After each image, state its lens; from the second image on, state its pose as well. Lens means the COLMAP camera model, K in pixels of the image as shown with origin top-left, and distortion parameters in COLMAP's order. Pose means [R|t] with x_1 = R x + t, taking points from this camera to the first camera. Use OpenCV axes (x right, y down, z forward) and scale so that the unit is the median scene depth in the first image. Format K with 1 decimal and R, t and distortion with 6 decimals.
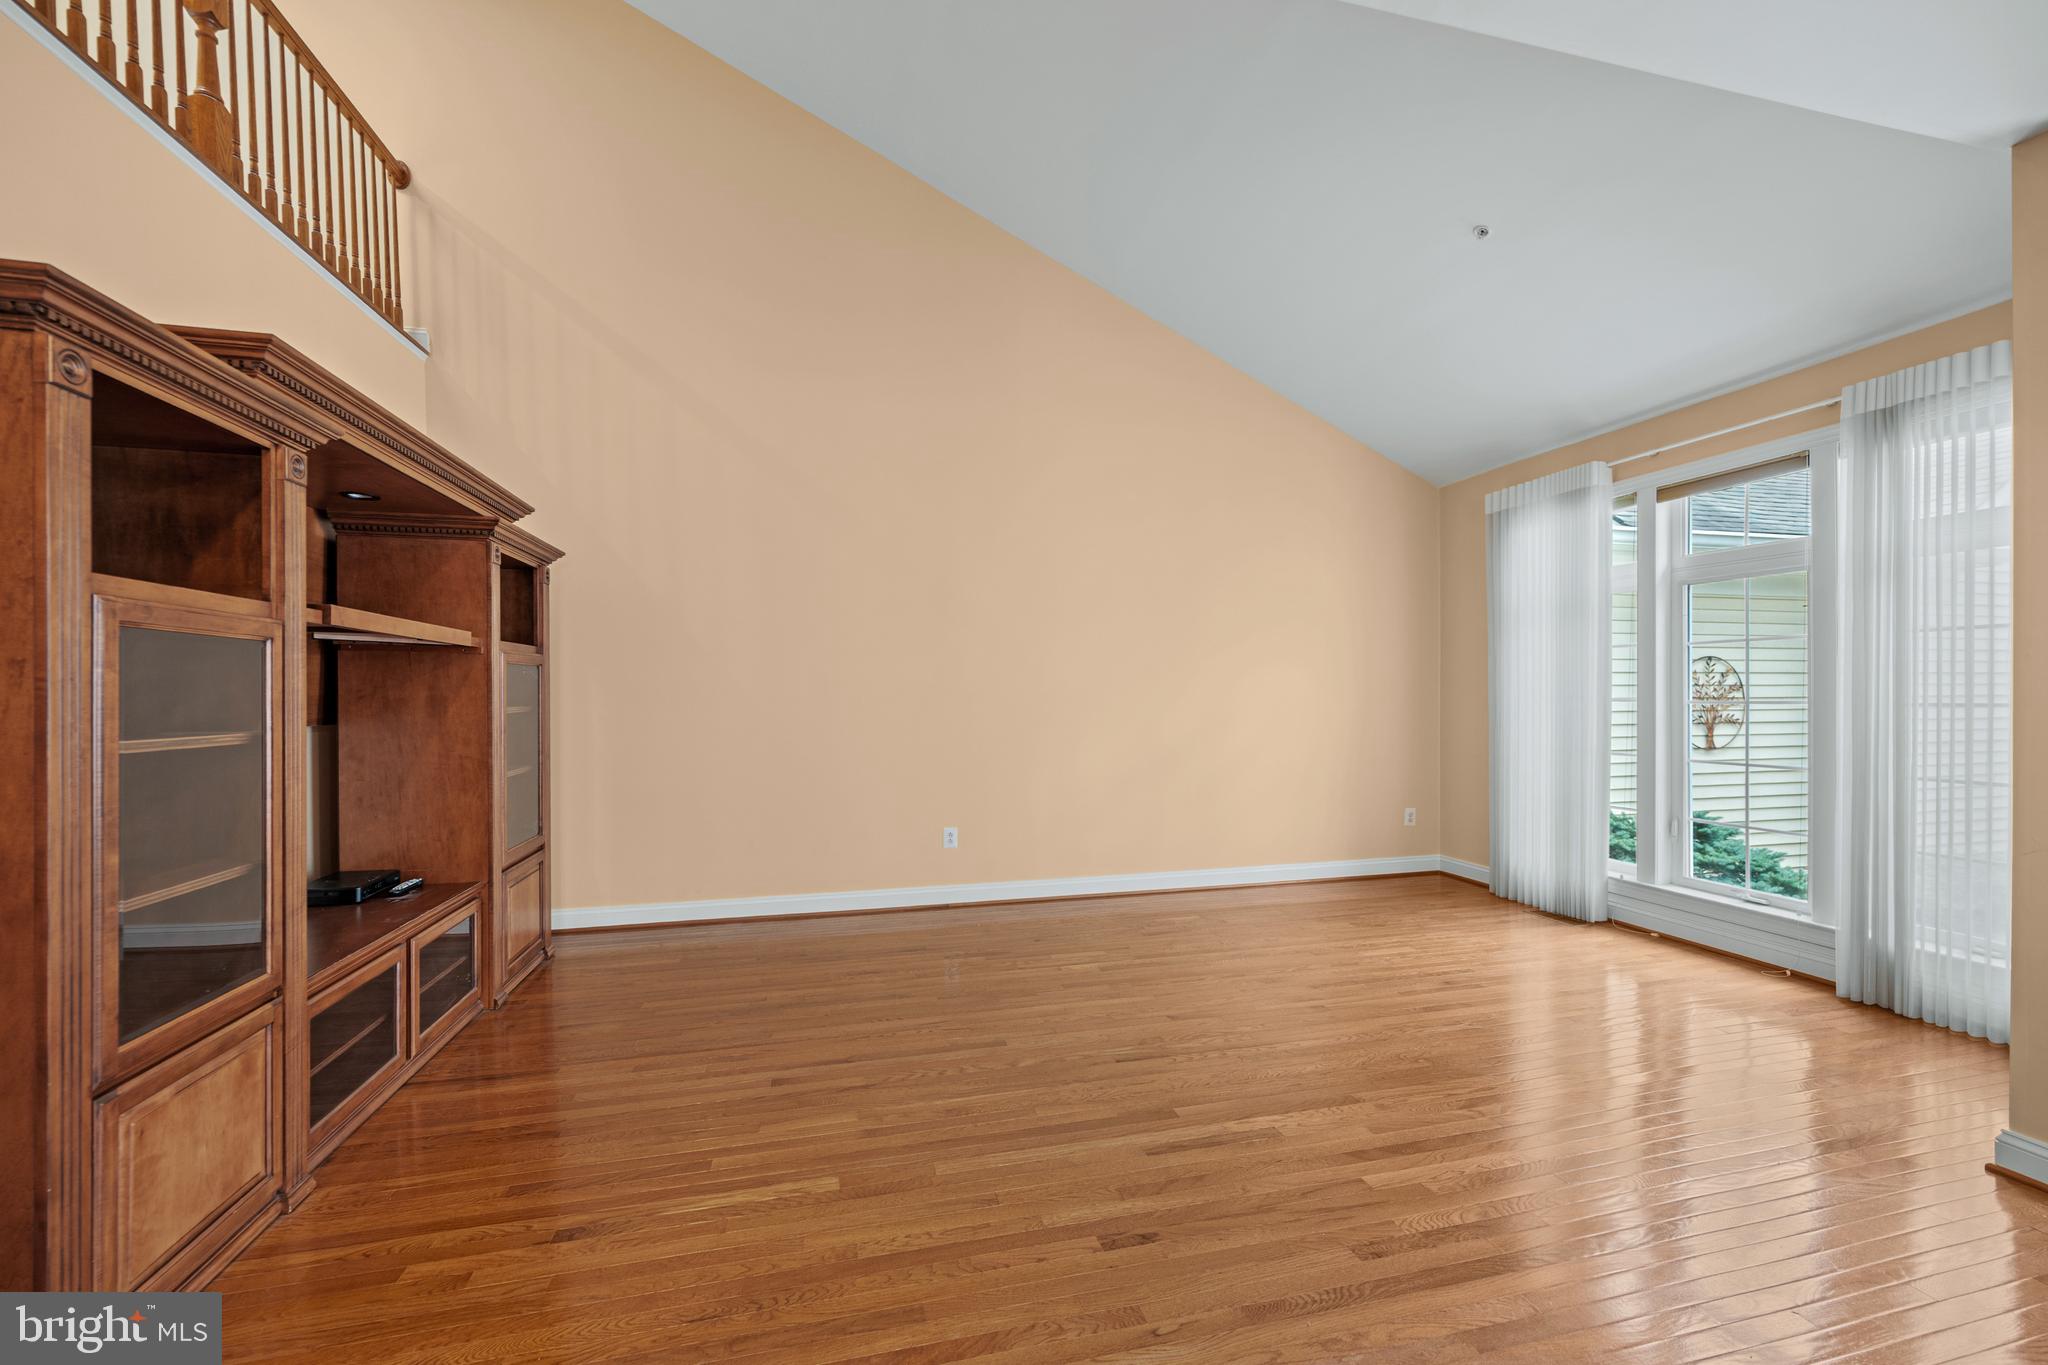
lens RADIAL K [[807.7, 0, 1009.1], [0, 807.7, 695.9], [0, 0, 1]] dist [0.001067, -0.000596]
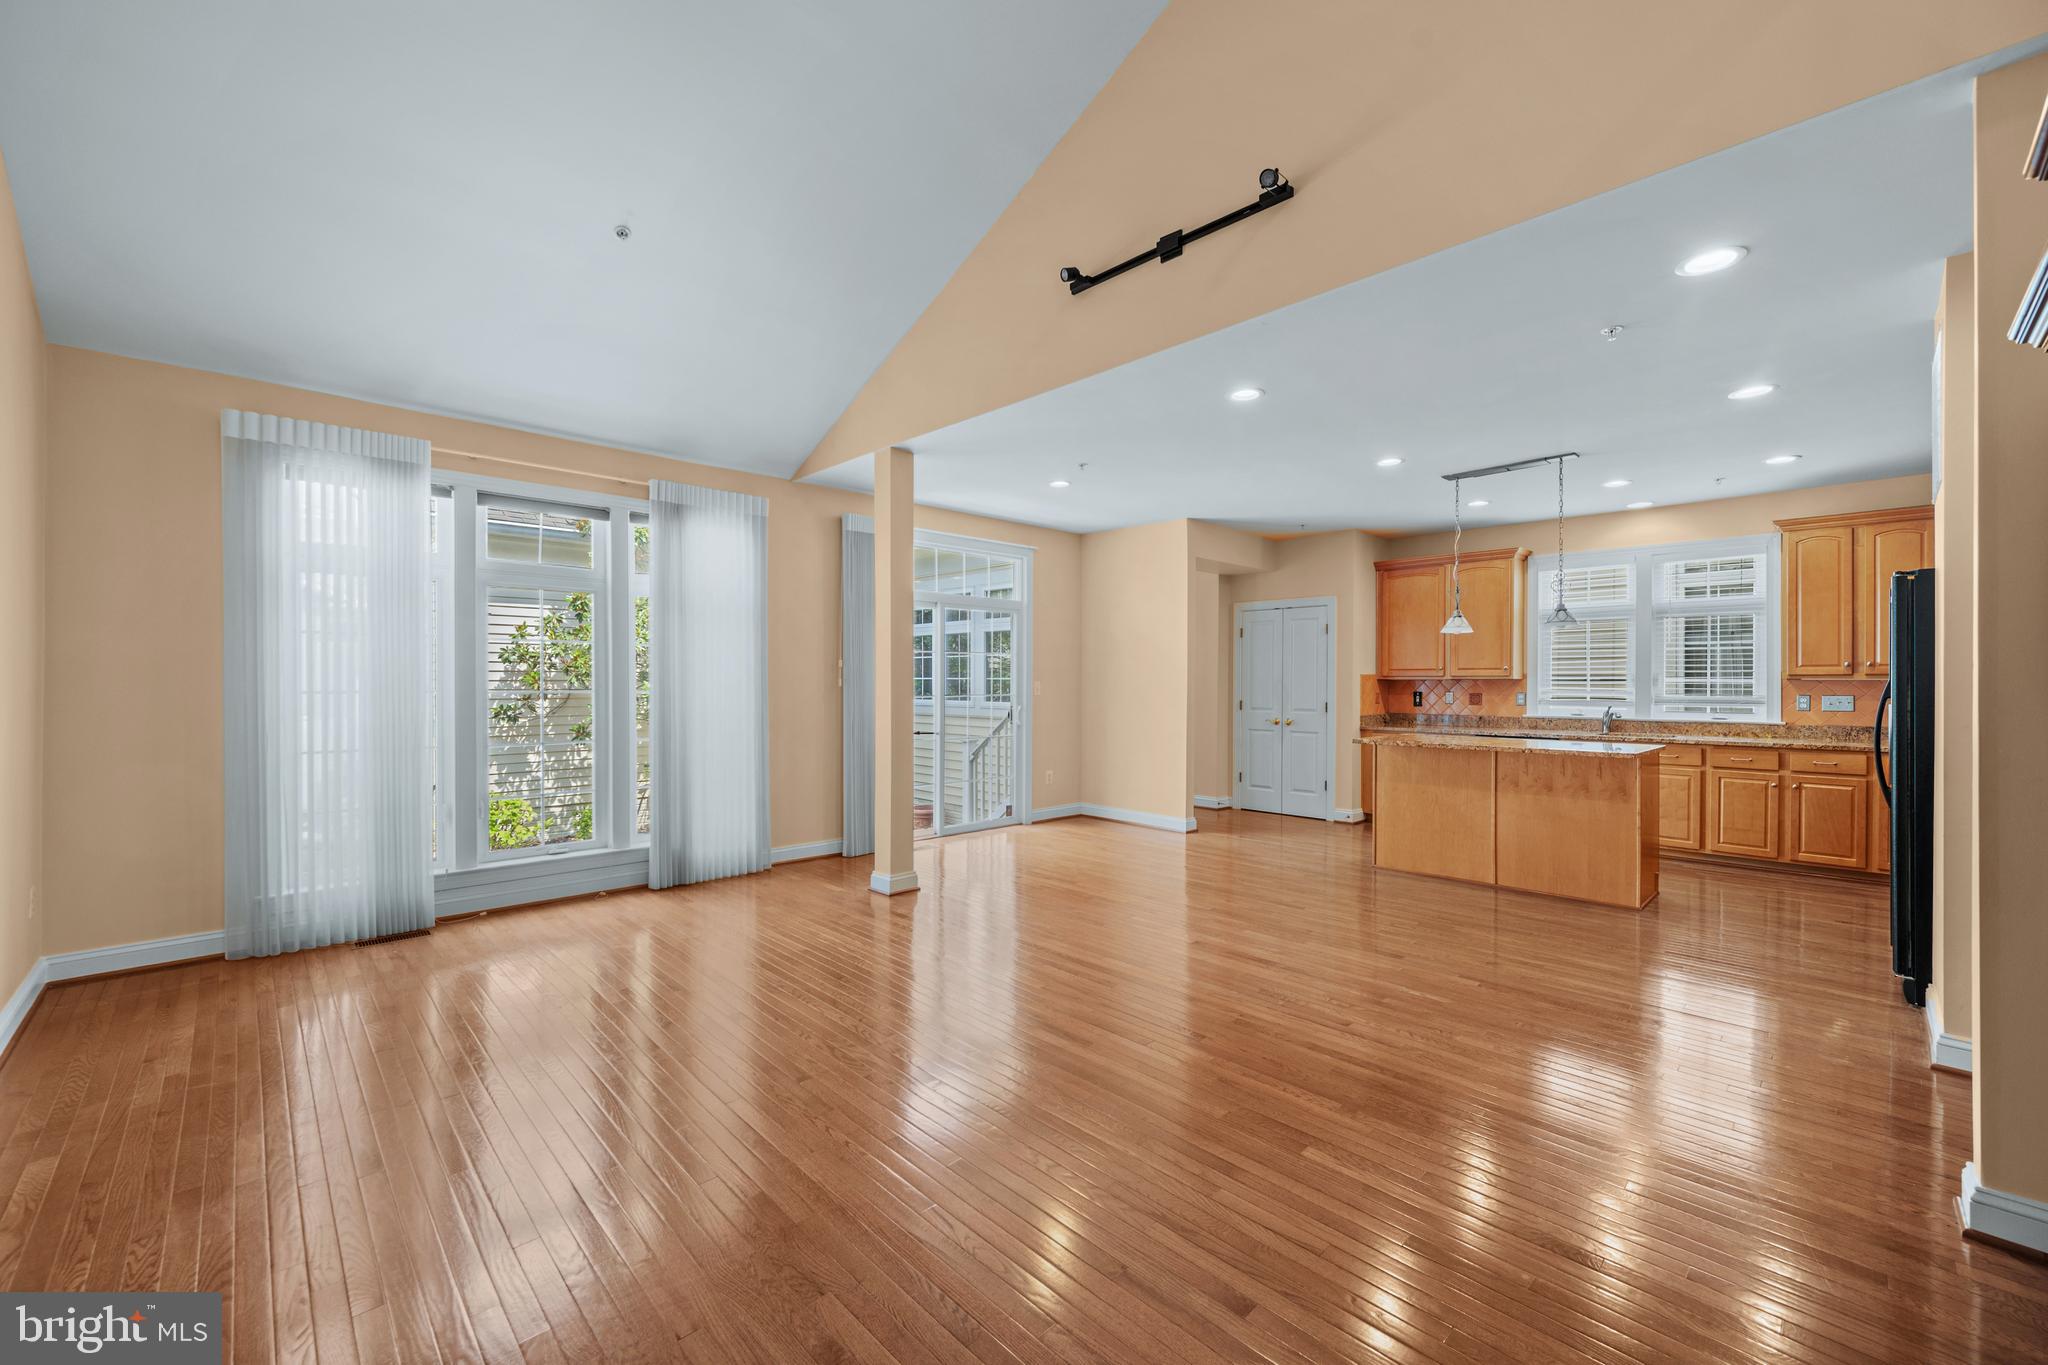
lens RADIAL K [[807.7, 0, 1024.4], [0, 807.7, 683.0], [0, 0, 1]] dist [0.001067, -0.000596]
pose [[-0.507219, 0.002746, 0.861813, -0.612805], [0.004856, 0.999988, -0.000328, -0.003310], [-0.861803, 0.004018, -0.507227, 1.211062]]
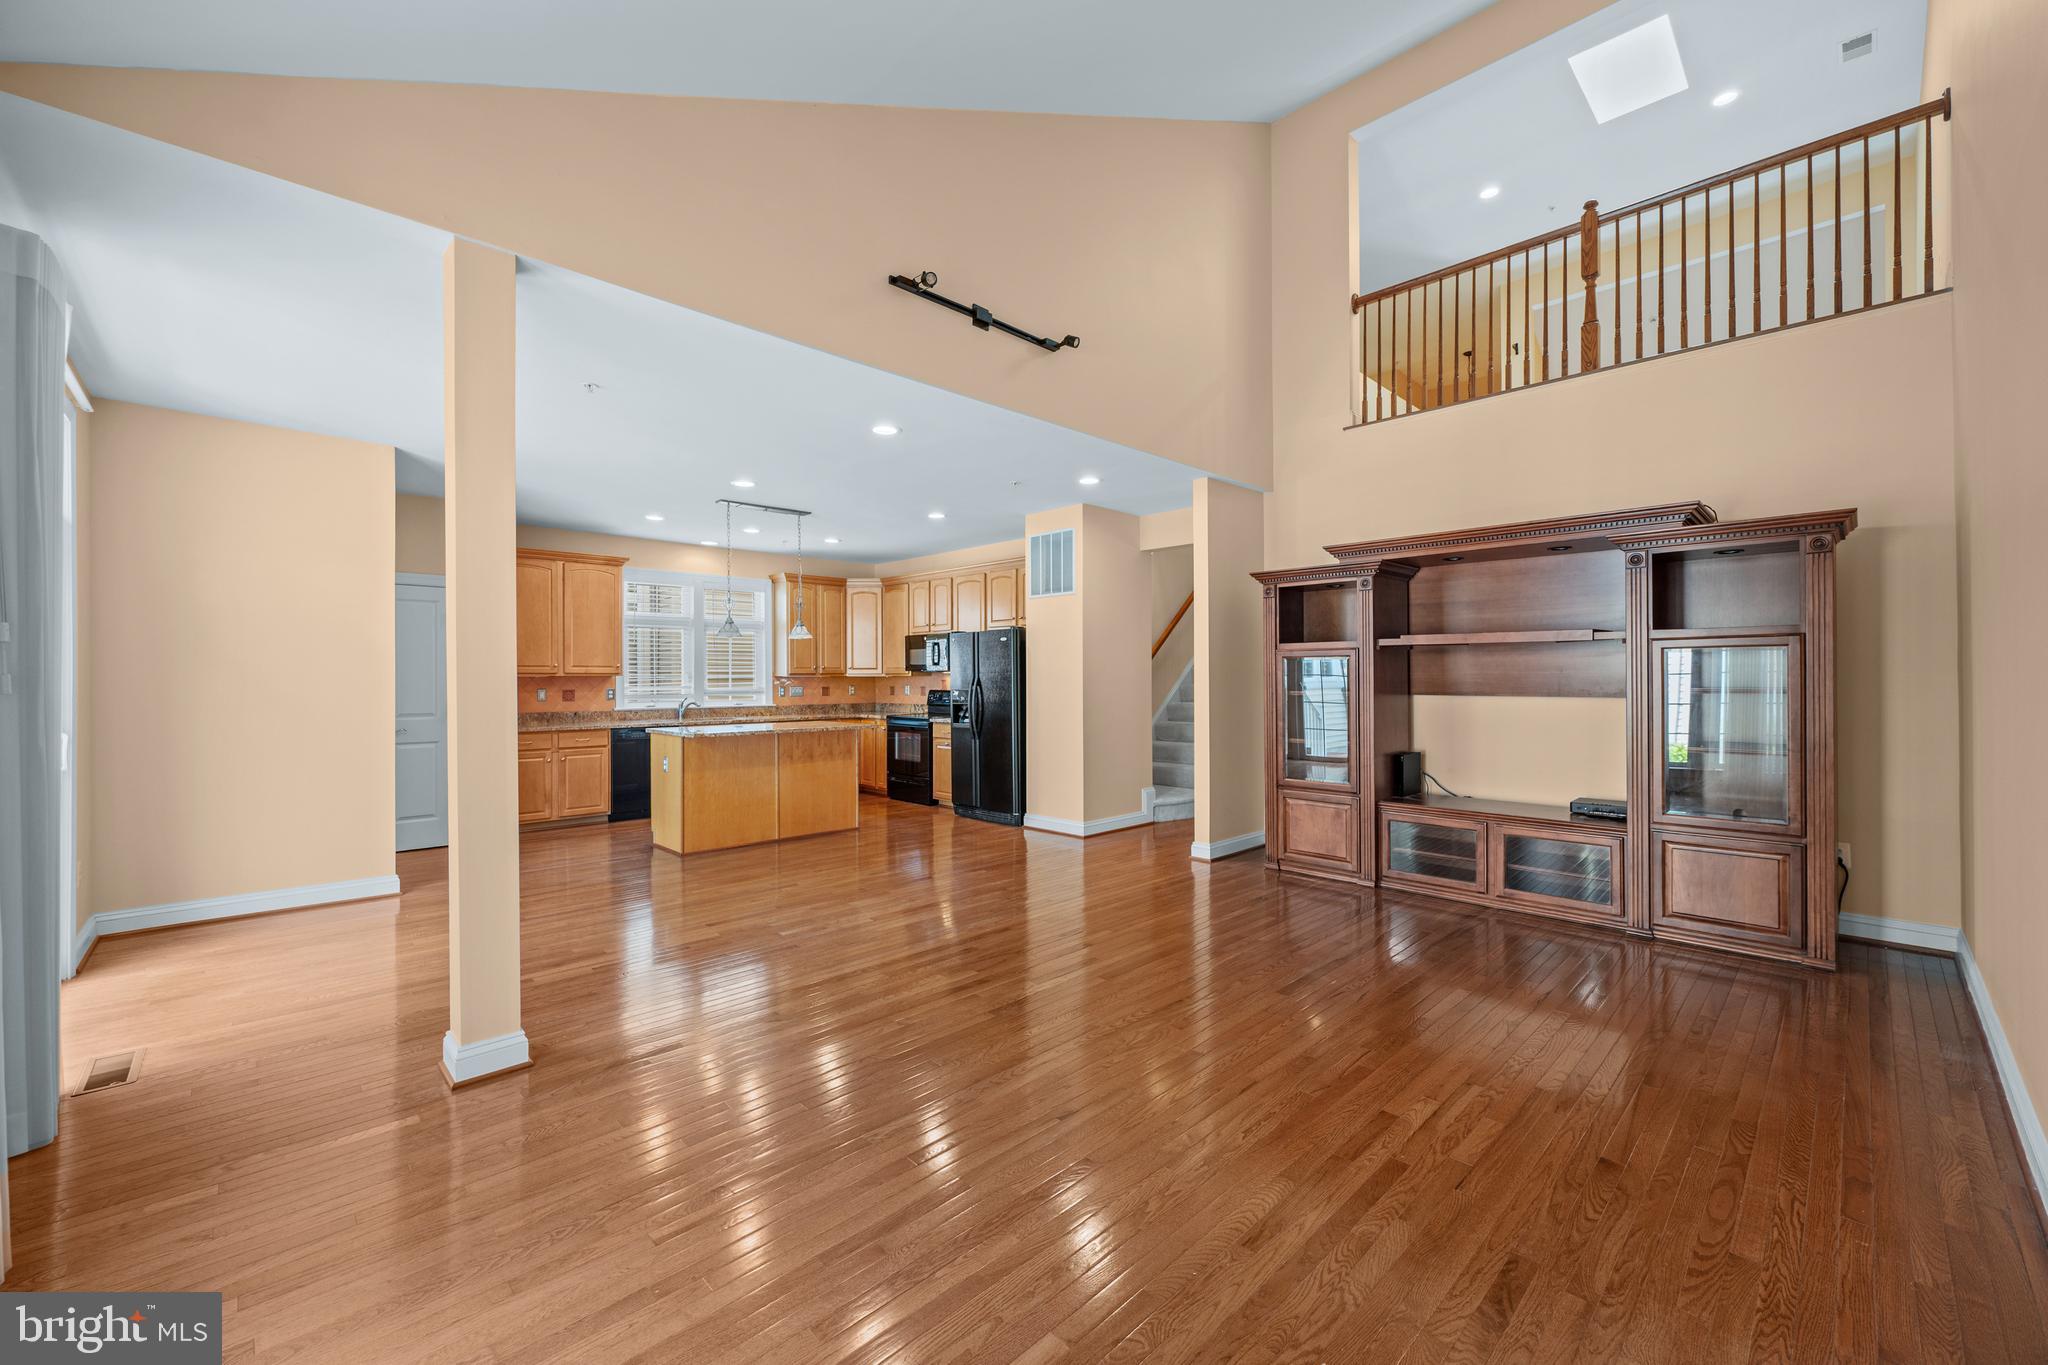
lens RADIAL K [[807.7, 0, 1018.7], [0, 807.7, 679.1], [0, 0, 1]] dist [0.001067, -0.000596]
pose [[-0.860896, 0.007148, -0.508731, 0.798180], [0.003722, 0.999963, 0.007752, -0.013349], [0.508767, 0.004780, -0.860891, 1.636609]]
